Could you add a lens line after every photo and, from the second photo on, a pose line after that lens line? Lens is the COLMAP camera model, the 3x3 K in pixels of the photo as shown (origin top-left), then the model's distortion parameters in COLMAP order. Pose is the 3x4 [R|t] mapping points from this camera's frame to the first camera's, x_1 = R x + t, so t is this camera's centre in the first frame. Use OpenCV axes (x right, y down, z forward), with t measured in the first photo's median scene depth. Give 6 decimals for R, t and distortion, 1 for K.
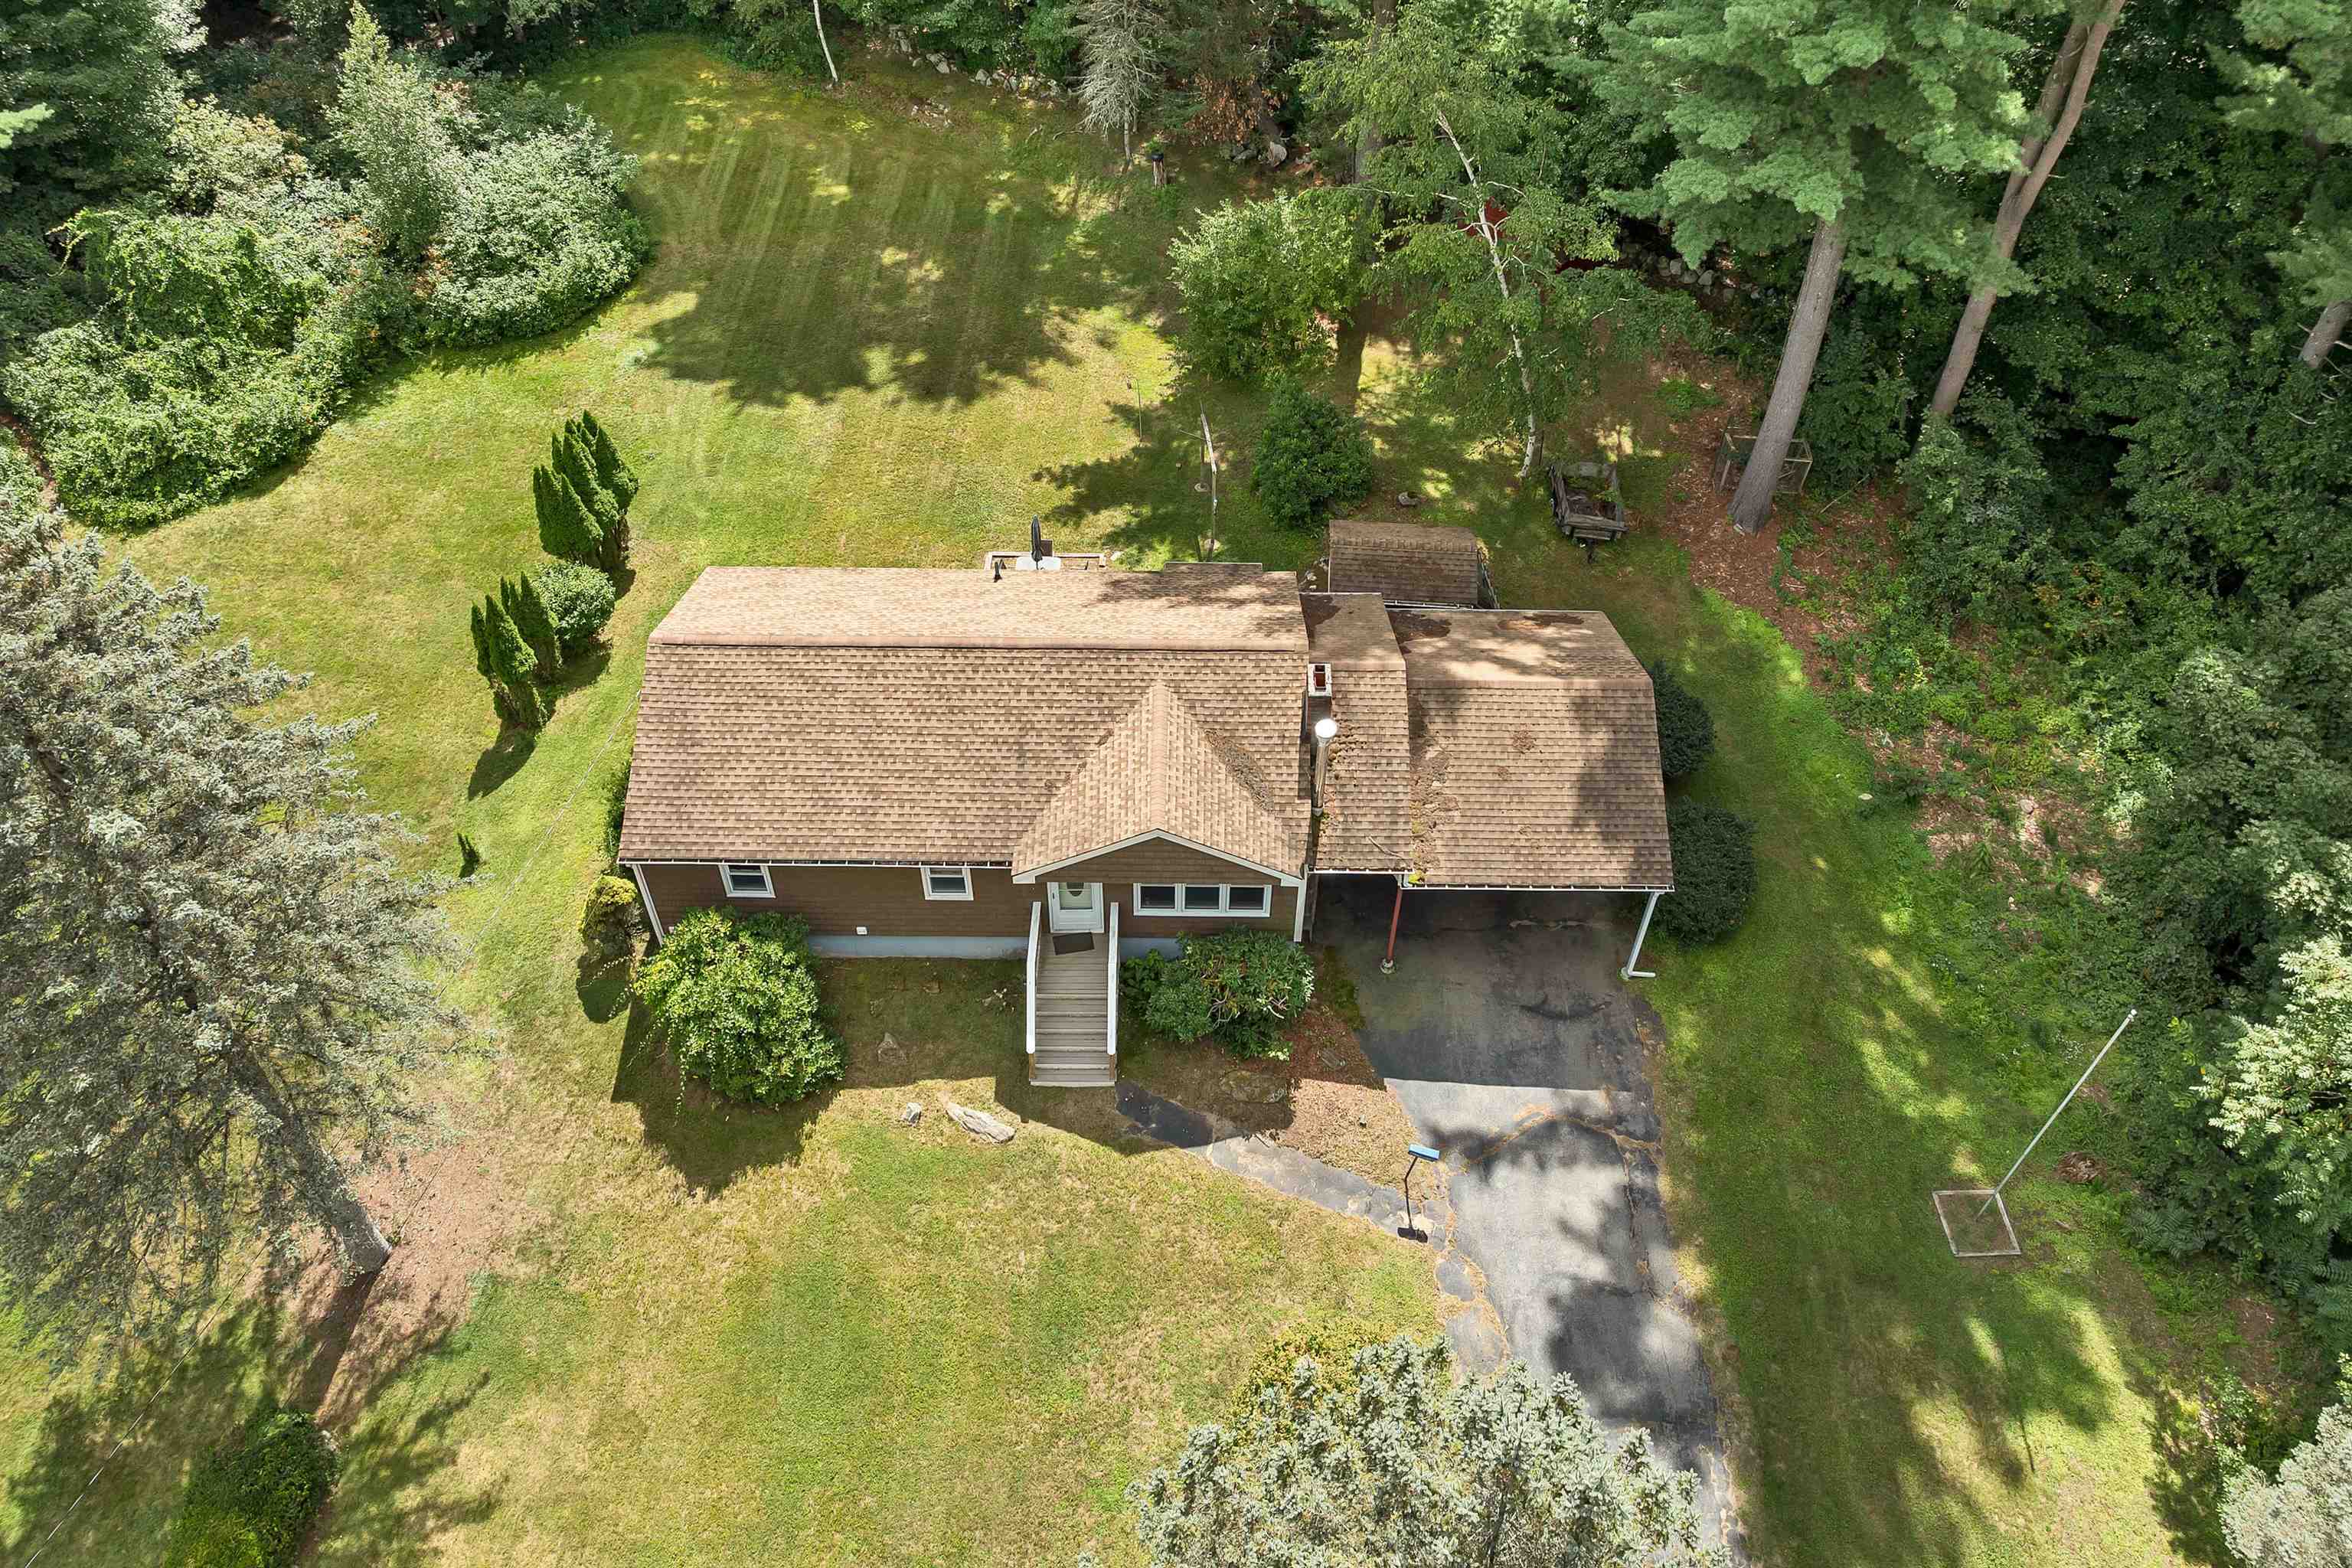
lens RADIAL K [[1692.1, 0, 1189.6], [0, 1692.1, 756.5], [0, 0, 1]] dist [-0.044165, 0.021526]
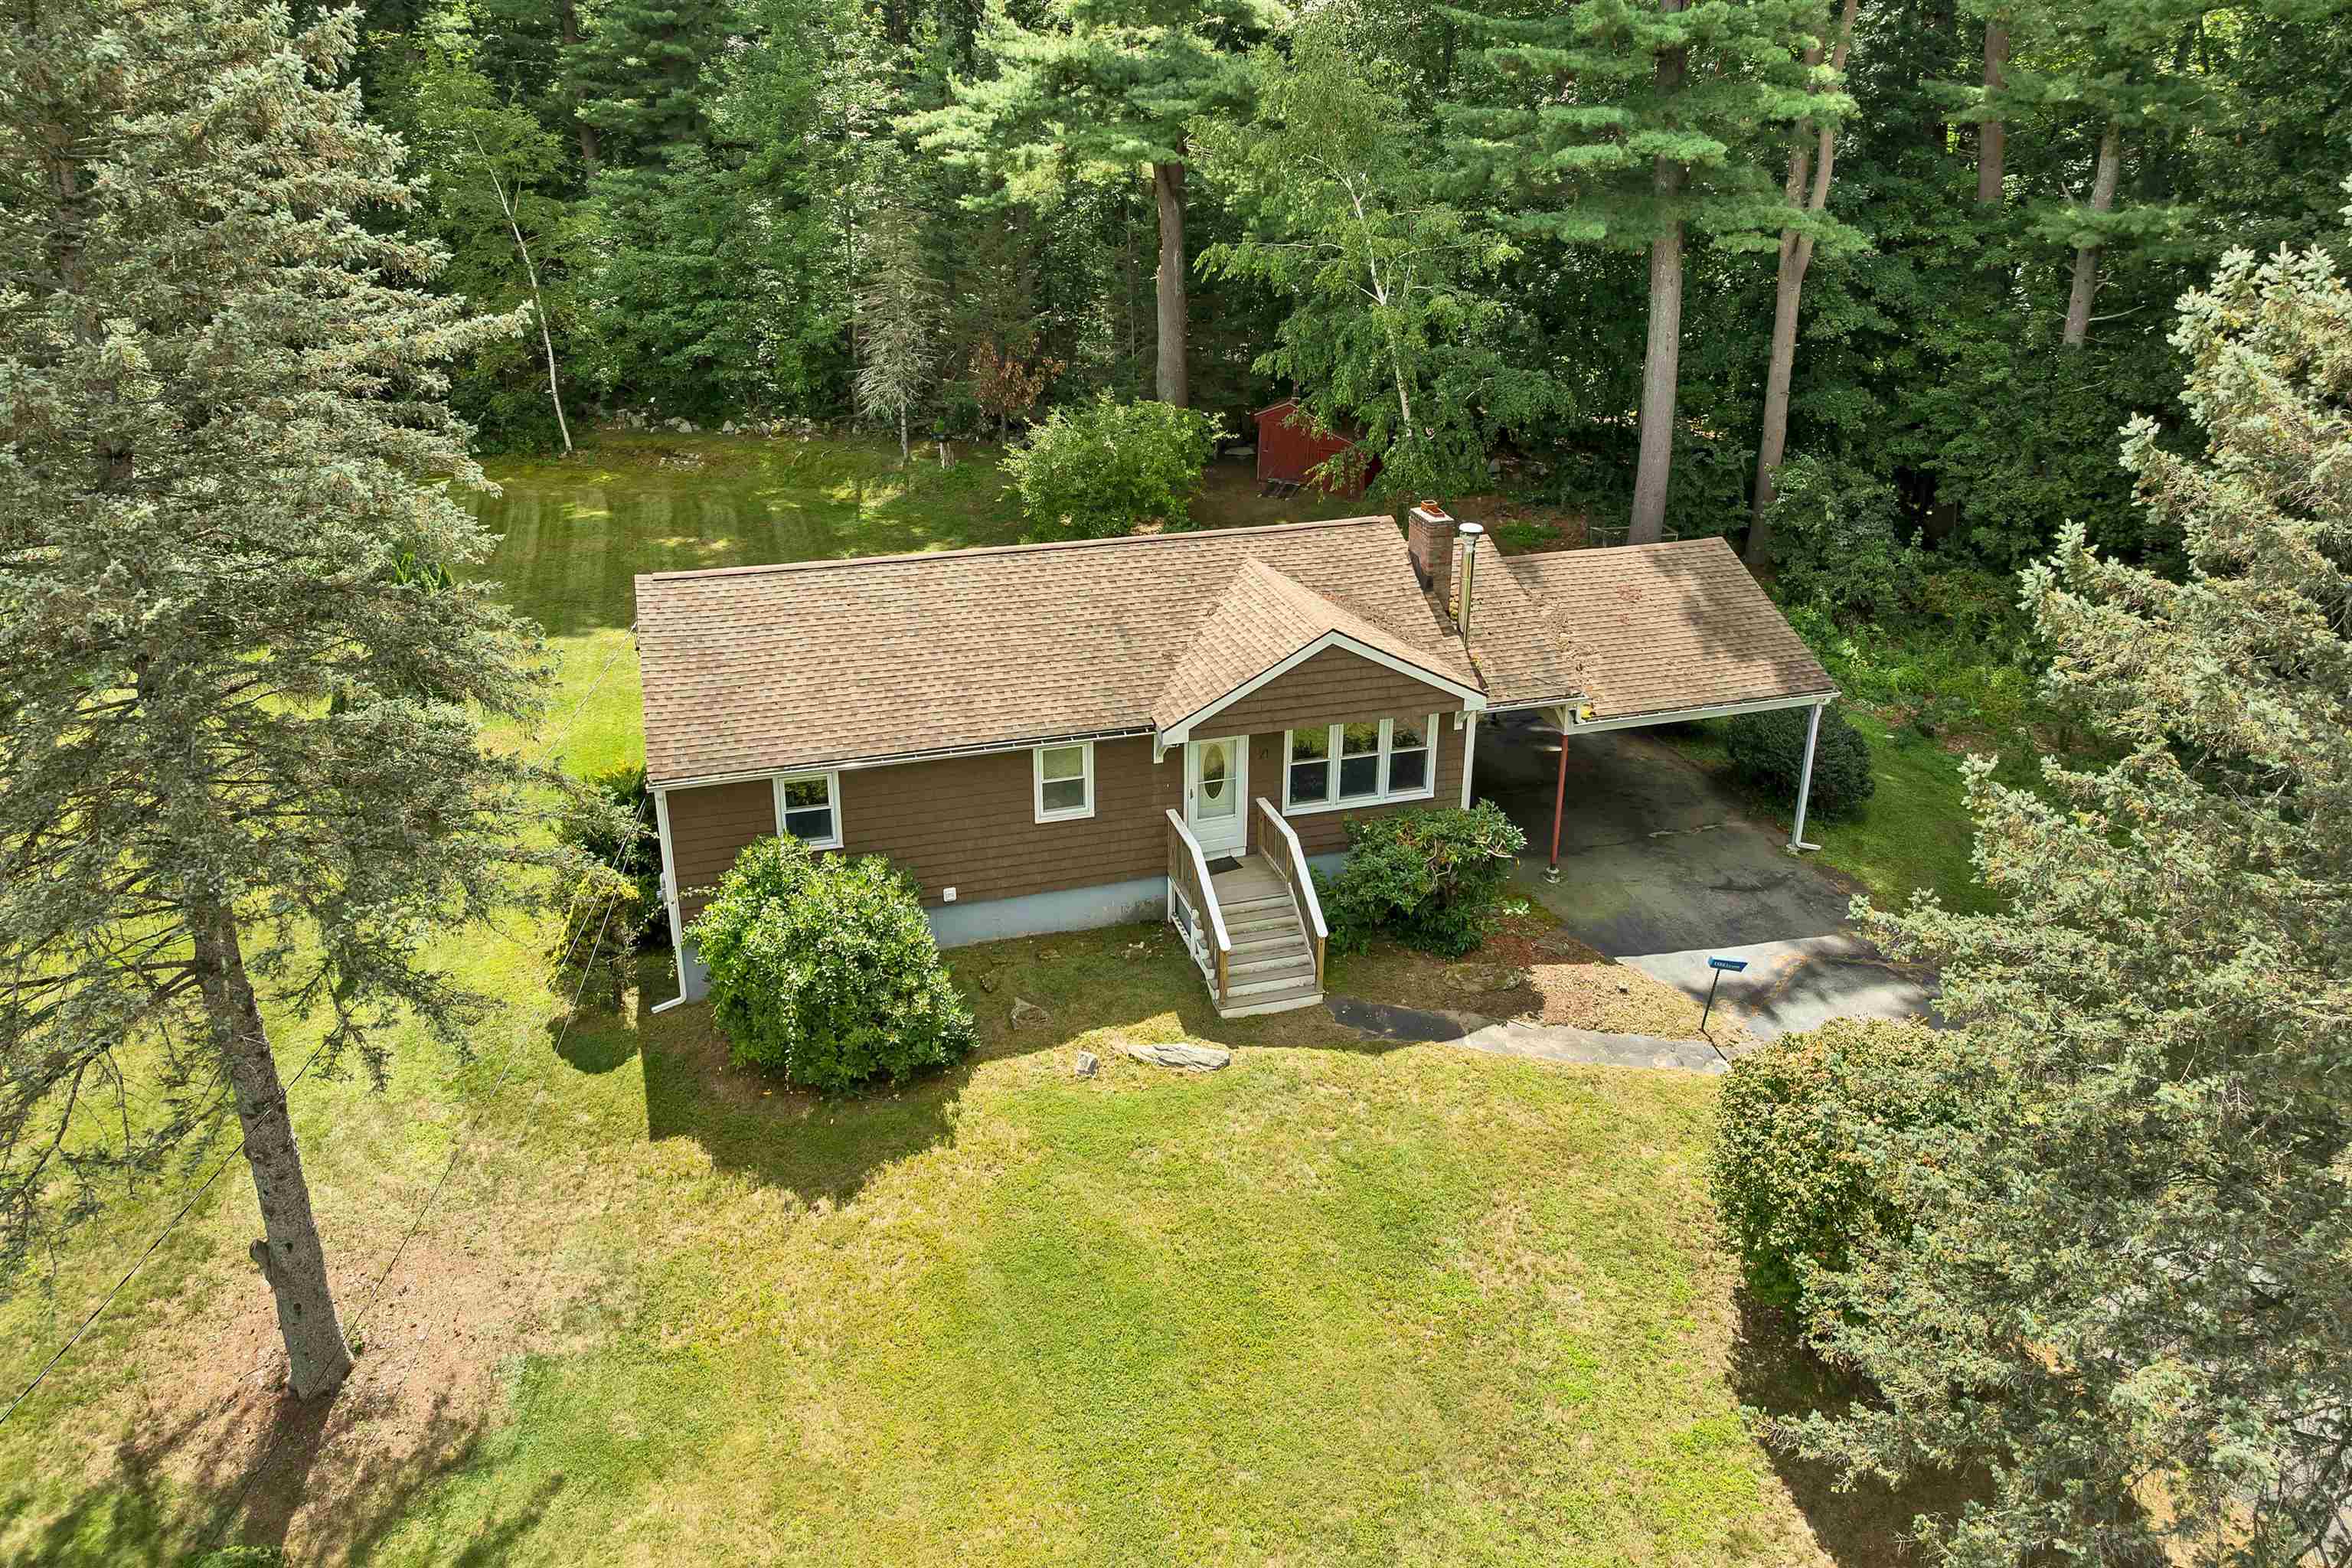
lens RADIAL K [[1692.1, 0, 1195.8], [0, 1692.1, 717.0], [0, 0, 1]] dist [-0.044165, 0.021526]
pose [[0.954084, -0.116768, 0.275844, -0.304053], [0.219765, 0.898616, -0.379726, 0.364858], [-0.203538, 0.422912, 0.883016, 0.272371]]
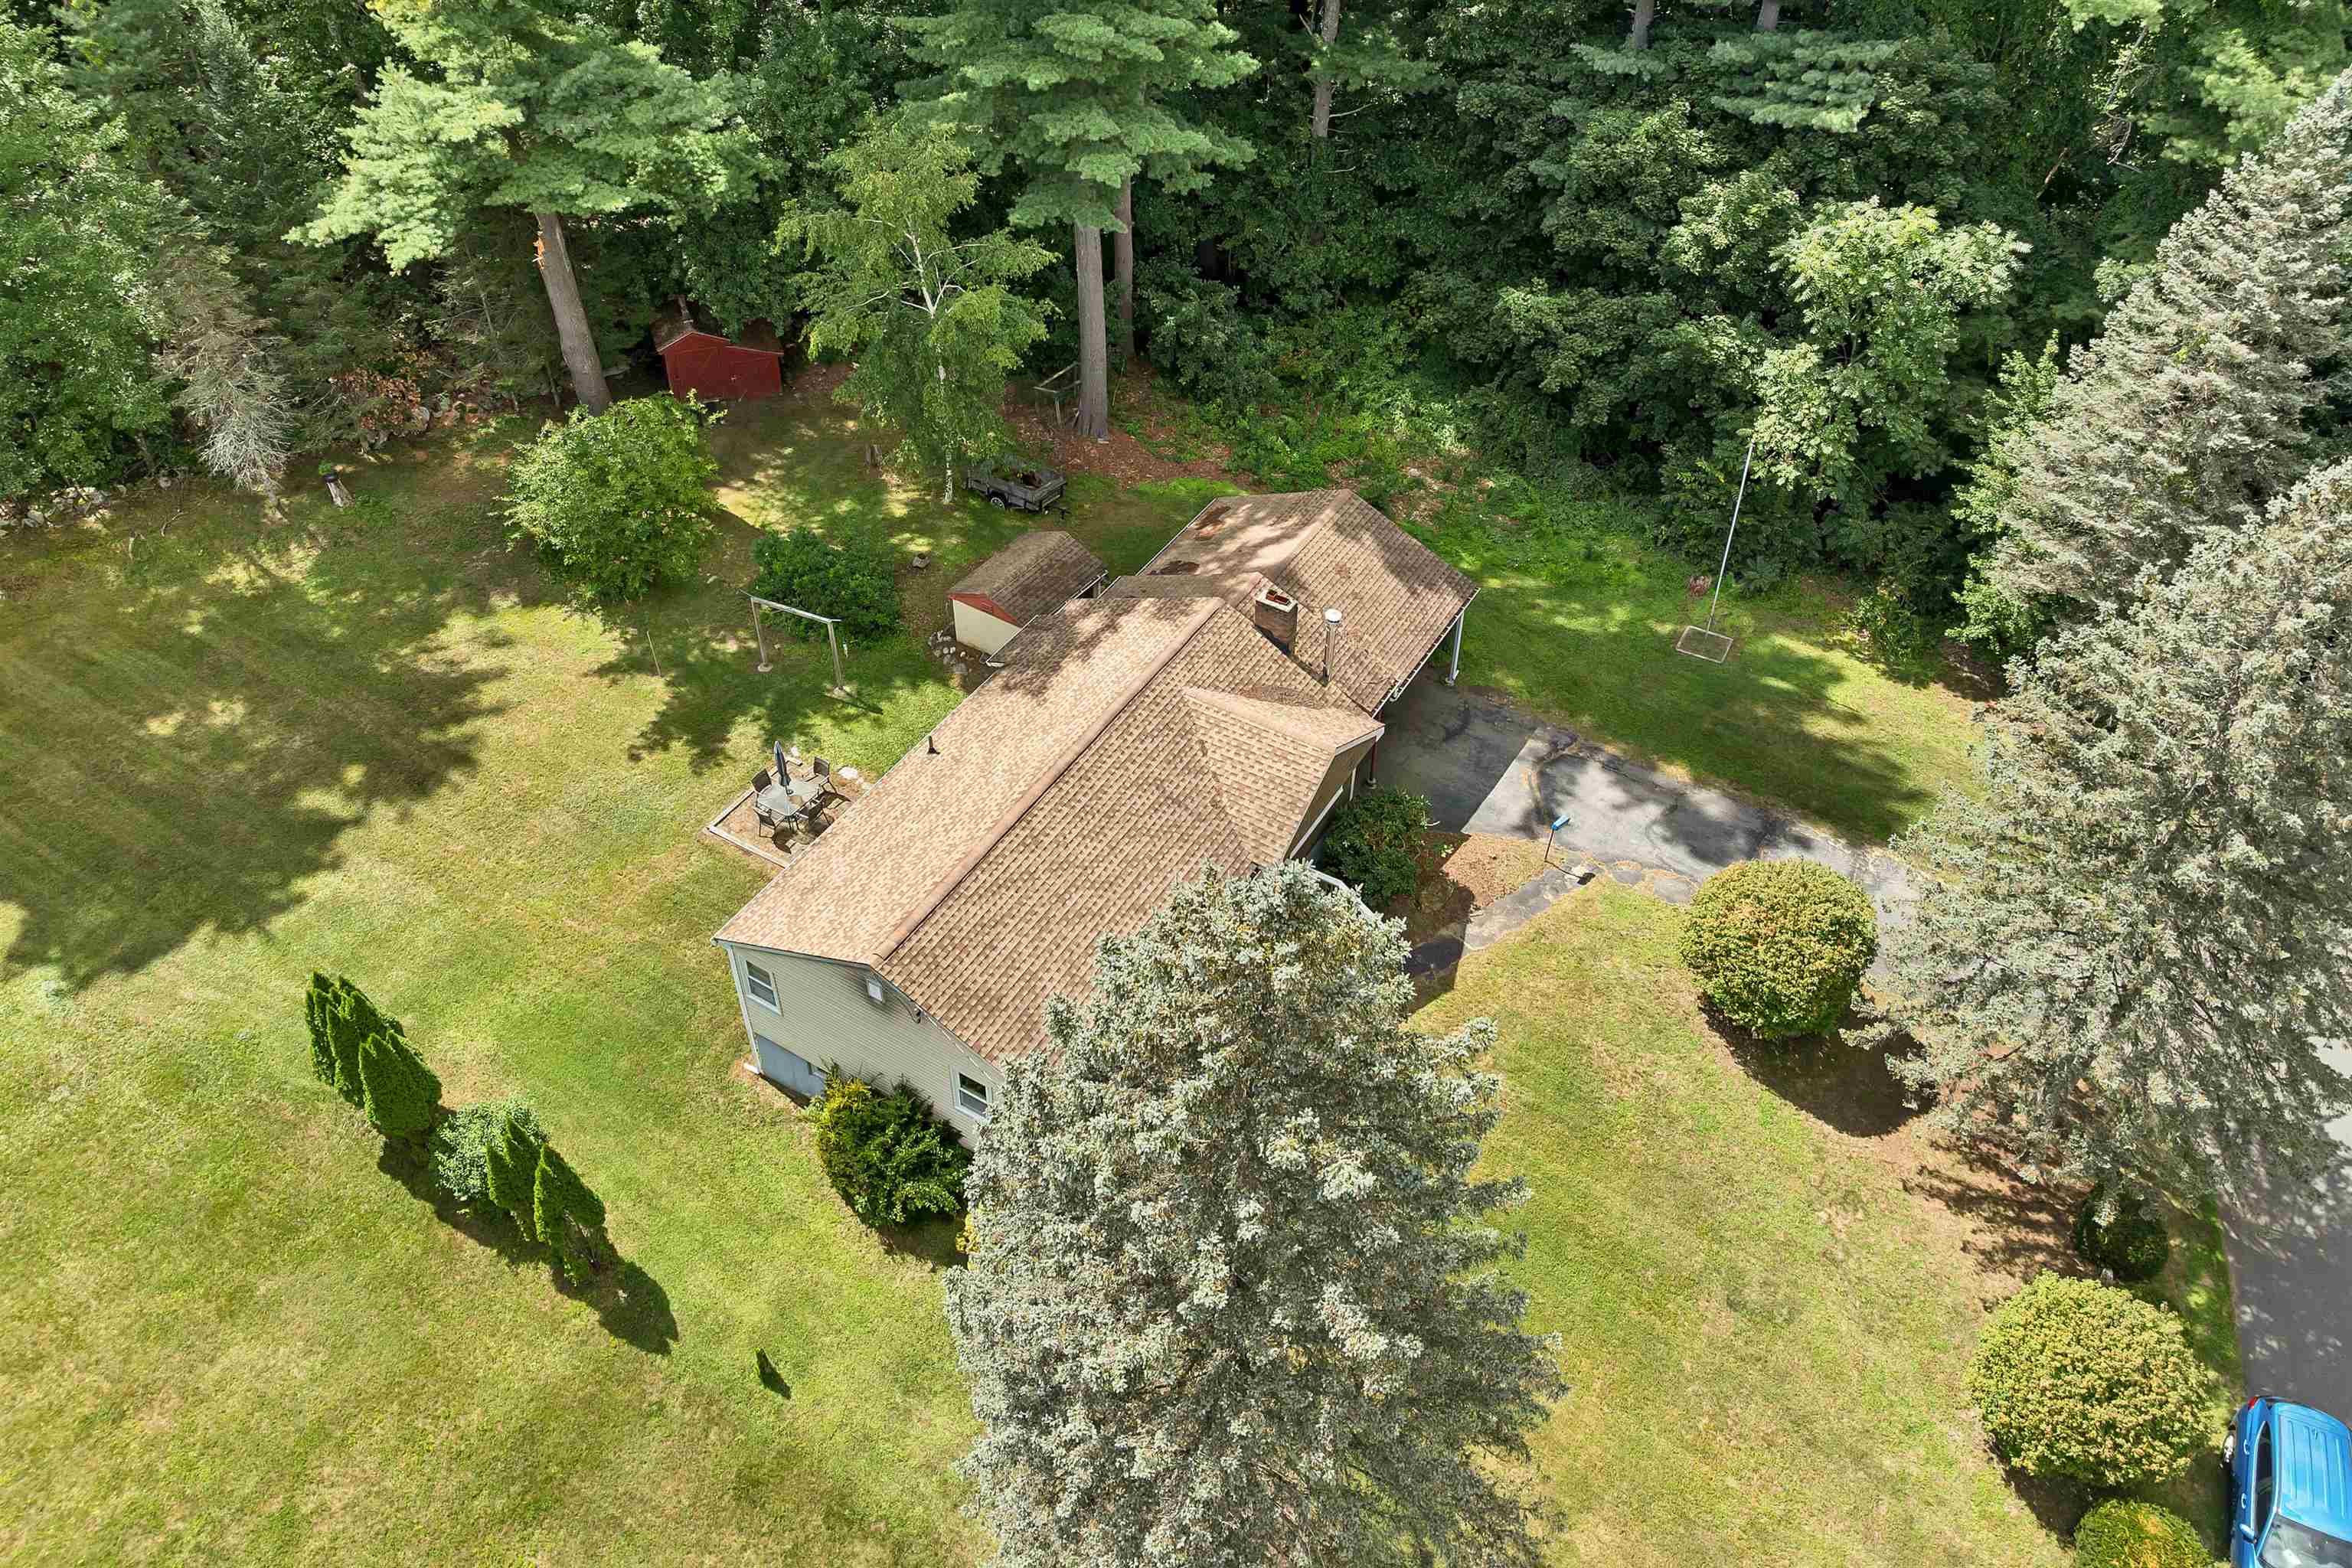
lens RADIAL K [[1692.1, 0, 1203.2], [0, 1692.1, 701.1], [0, 0, 1]] dist [-0.044165, 0.021526]
pose [[0.500189, -0.569582, 0.652217, -0.776541], [0.622443, 0.760128, 0.186466, -0.247952], [-0.601977, 0.312700, 0.734740, 0.161551]]
